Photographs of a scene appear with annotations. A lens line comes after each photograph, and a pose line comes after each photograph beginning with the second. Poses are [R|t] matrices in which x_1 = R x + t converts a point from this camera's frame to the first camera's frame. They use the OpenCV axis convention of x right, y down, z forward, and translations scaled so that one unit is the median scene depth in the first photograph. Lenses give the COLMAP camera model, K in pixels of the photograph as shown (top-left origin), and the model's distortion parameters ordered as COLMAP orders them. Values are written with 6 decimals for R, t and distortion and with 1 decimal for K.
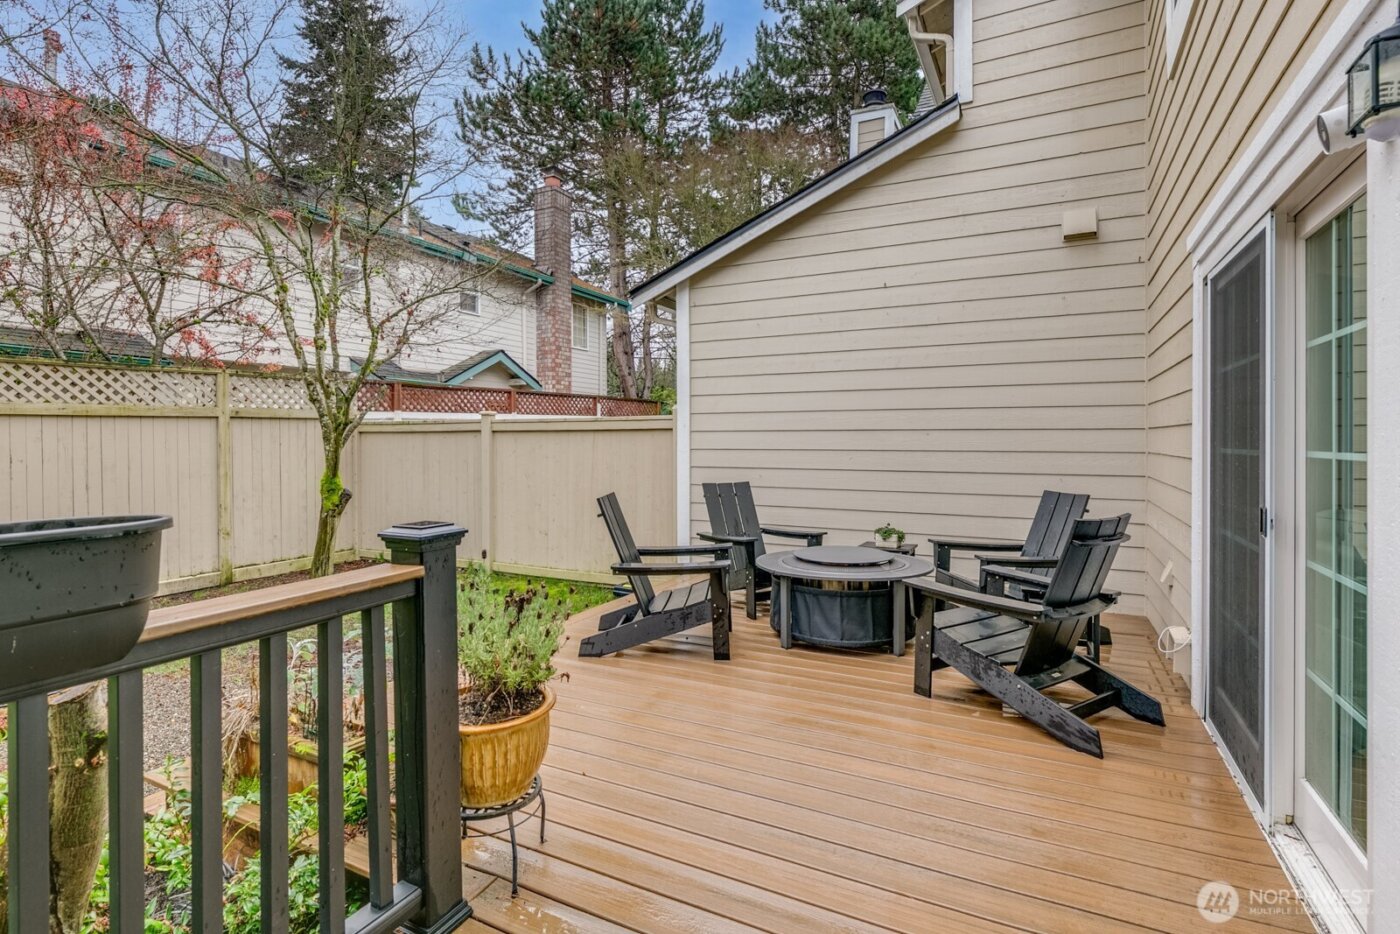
lens RADIAL K [[661.9, 0, 736.5], [0, 661.9, 446.1], [0, 0, 1]] dist [0.000854, -0.000708]
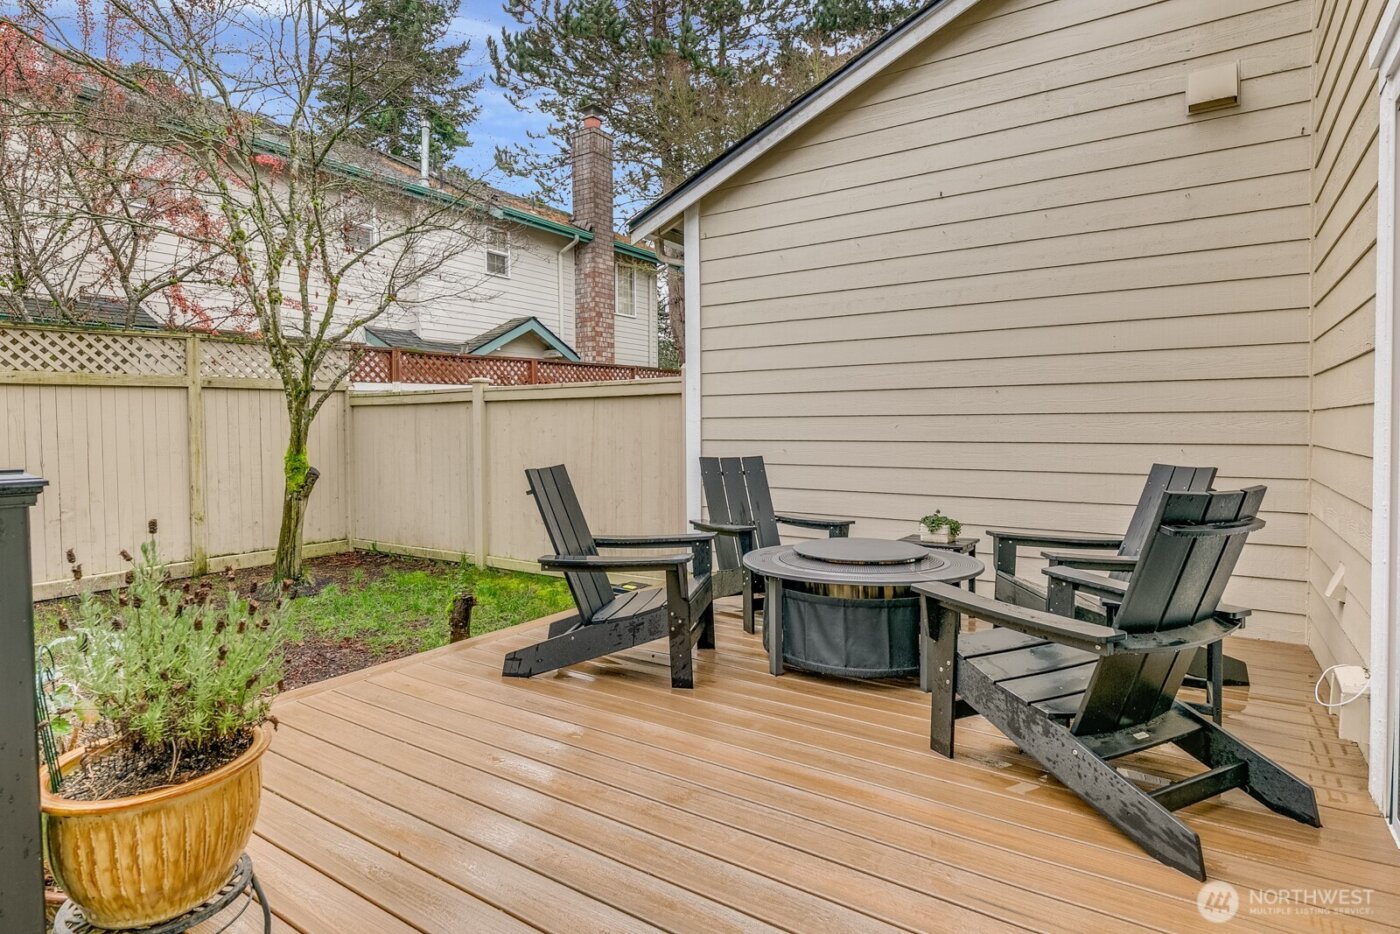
lens RADIAL K [[752.6, 0, 737.2], [0, 752.6, 443.5], [0, 0, 1]] dist [-0.003340, 0.002077]
pose [[0.993280, -0.000147, -0.115733, 0.078947], [0.001884, 0.999887, 0.014901, 0.021816], [0.115718, -0.015019, 0.993169, 0.102856]]
